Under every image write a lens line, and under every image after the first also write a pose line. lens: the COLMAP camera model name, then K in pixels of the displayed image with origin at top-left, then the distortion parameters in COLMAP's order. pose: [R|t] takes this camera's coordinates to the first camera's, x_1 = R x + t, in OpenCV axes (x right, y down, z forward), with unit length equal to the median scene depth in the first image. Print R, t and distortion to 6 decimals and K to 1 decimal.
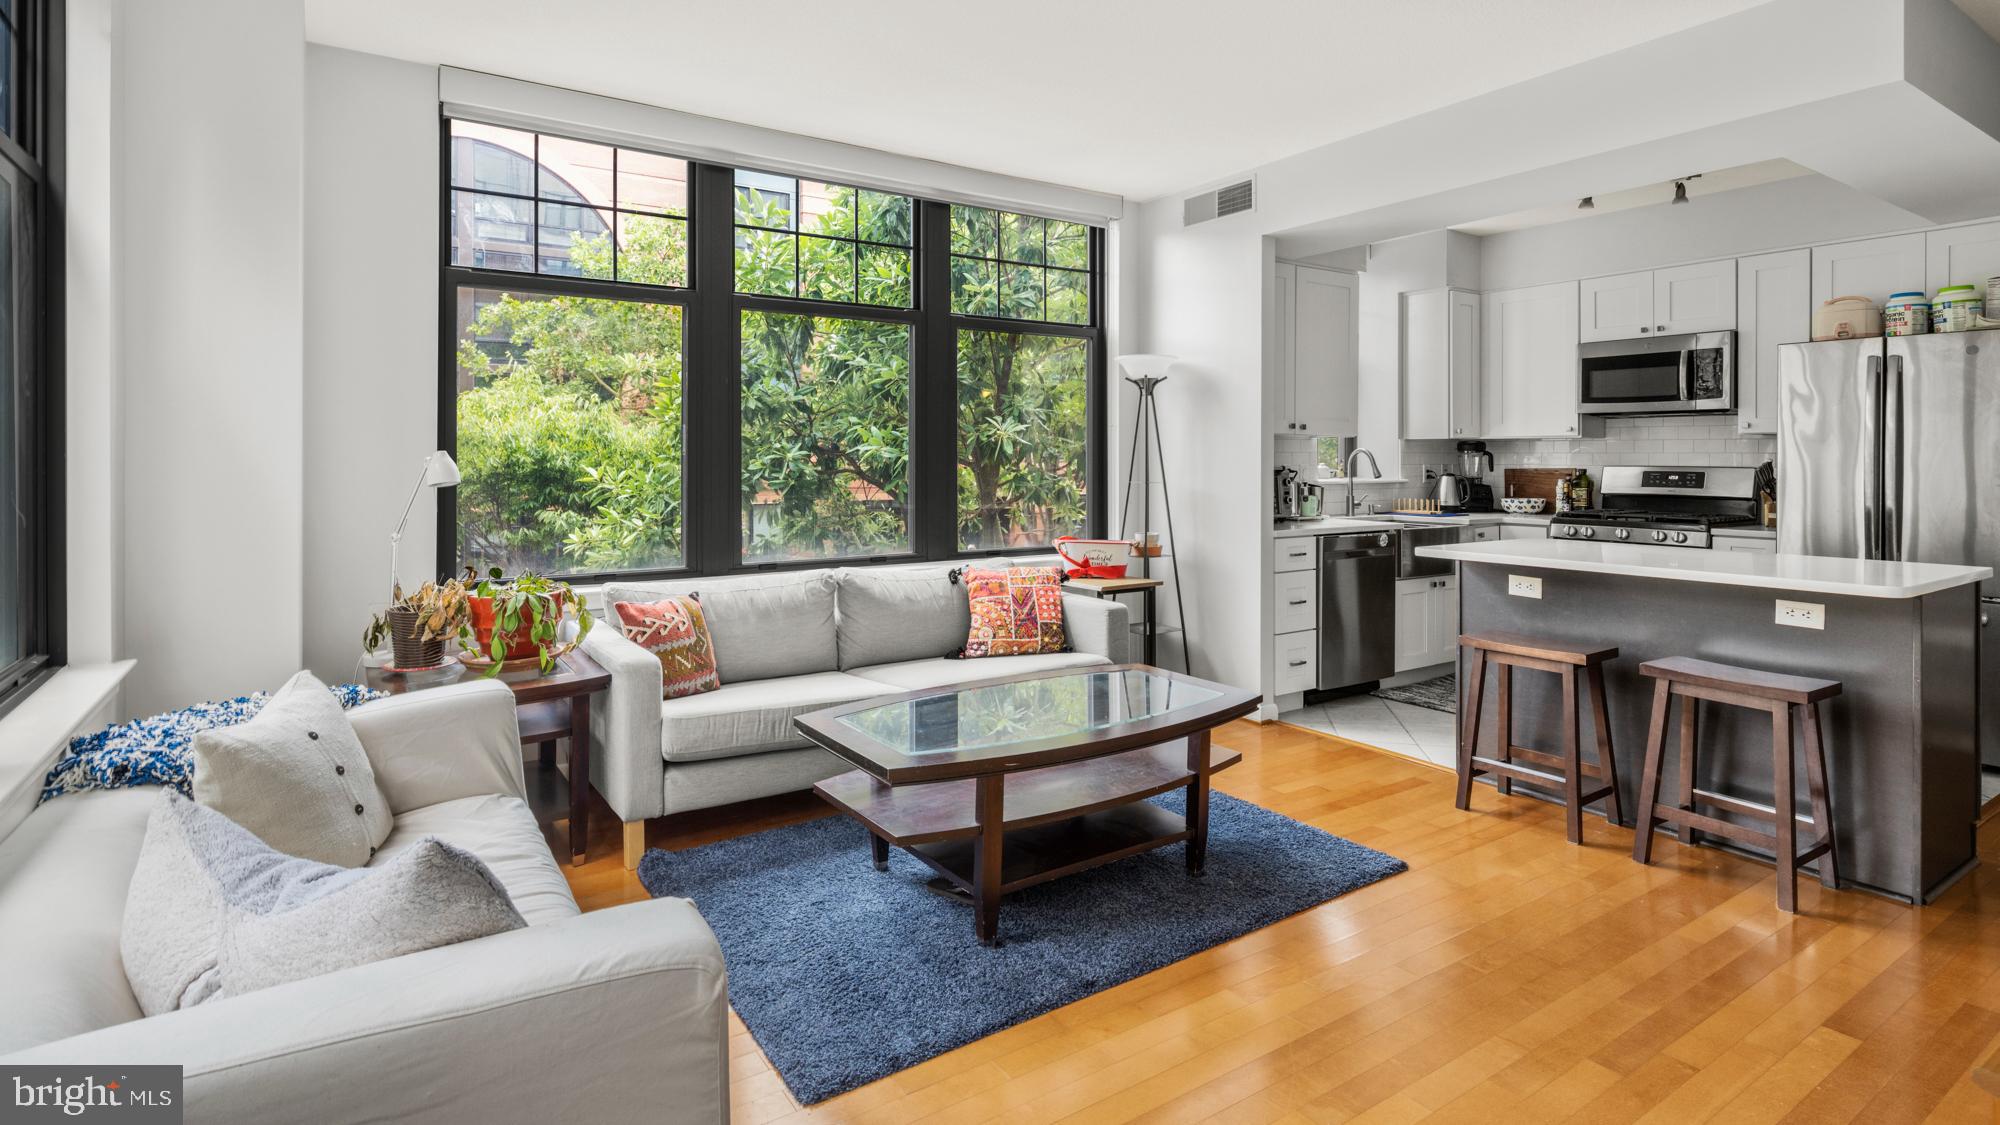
lens RADIAL K [[983.8, 0, 996.5], [0, 983.8, 488.9], [0, 0, 1]] dist [-0.002101, -0.001605]
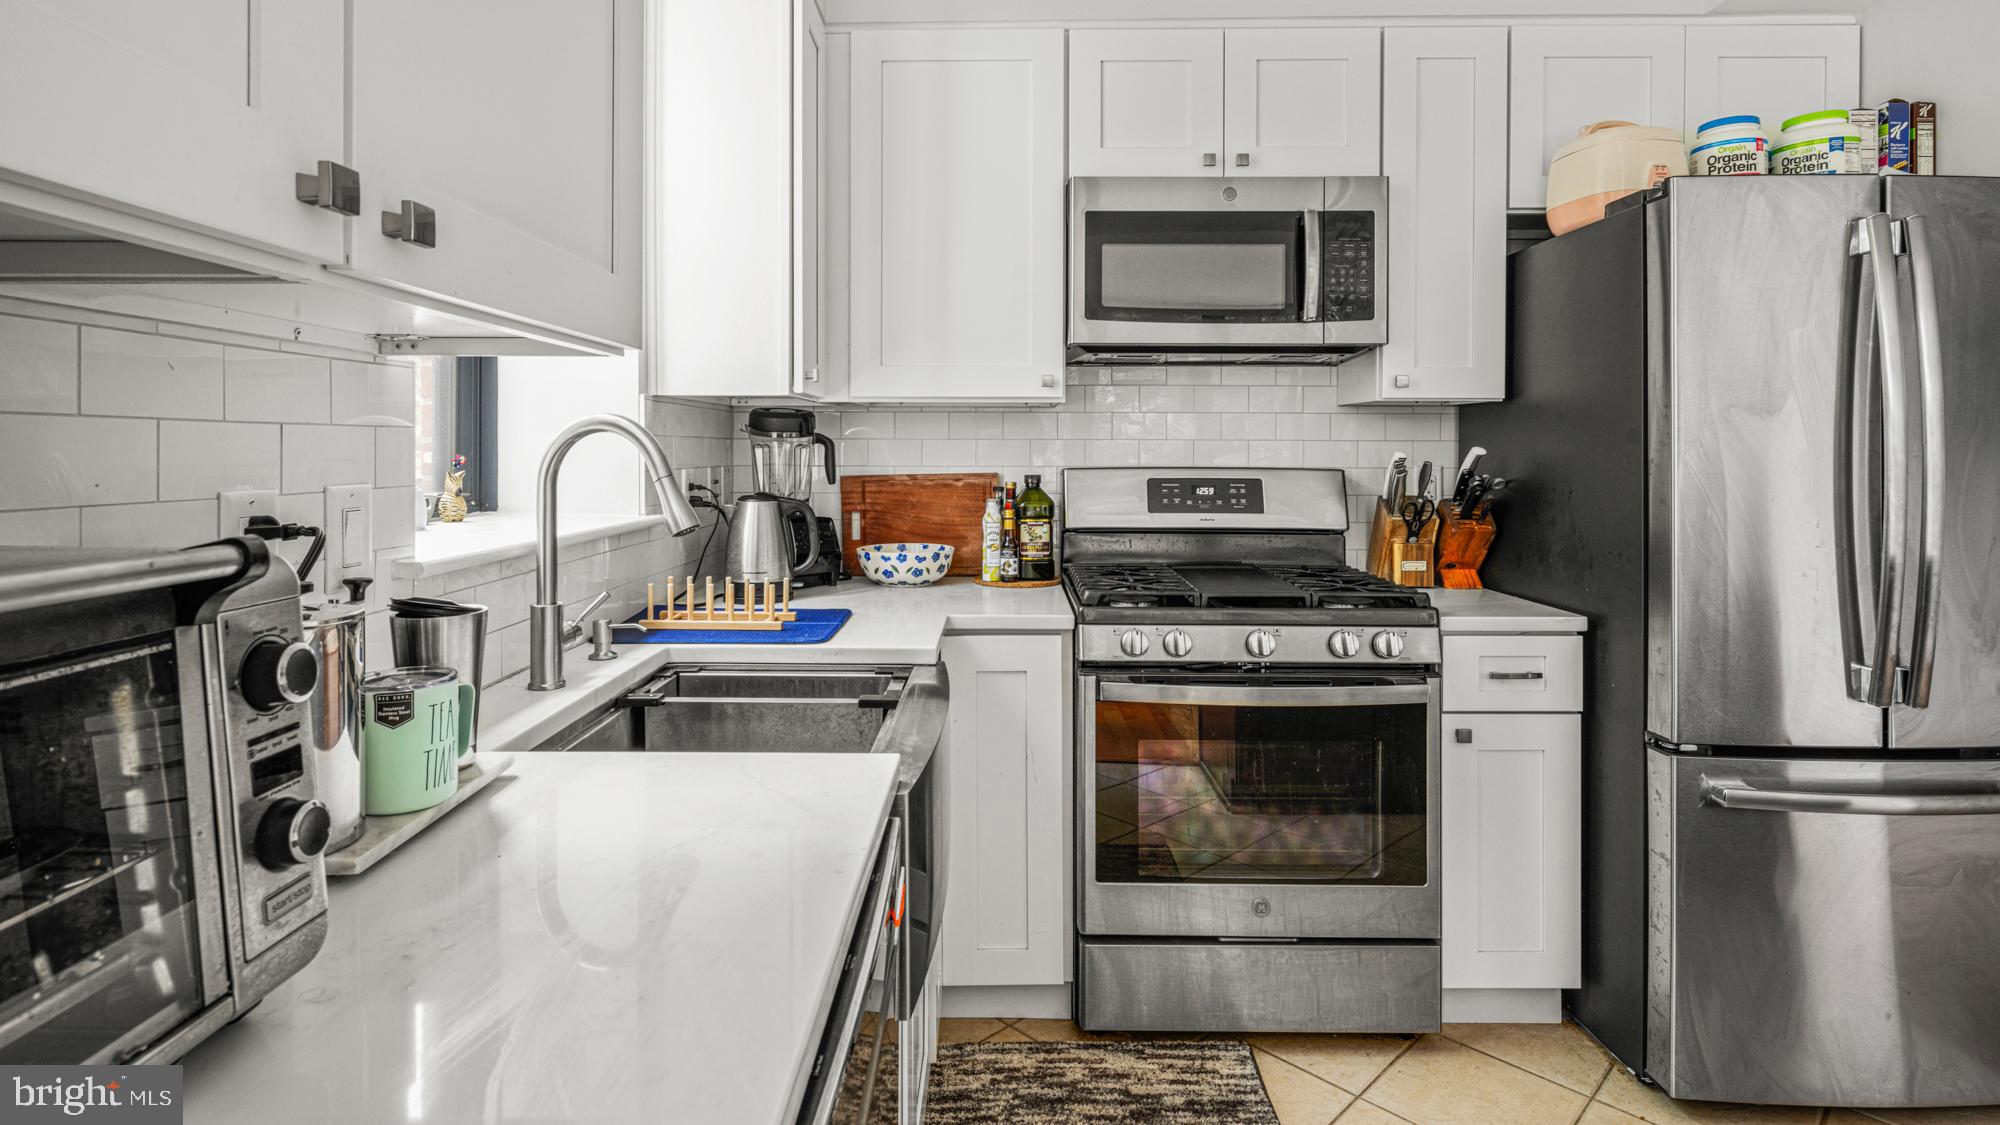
lens RADIAL K [[1000.3, 0, 999.6], [0, 1000.3, 441.1], [0, 0, 1]] dist [-0.003127, -0.002256]
pose [[0.557186, 0.008667, 0.830343, 0.234458], [0.026718, 0.999241, -0.028359, -0.025430], [-0.829958, 0.037987, 0.556531, 0.829894]]
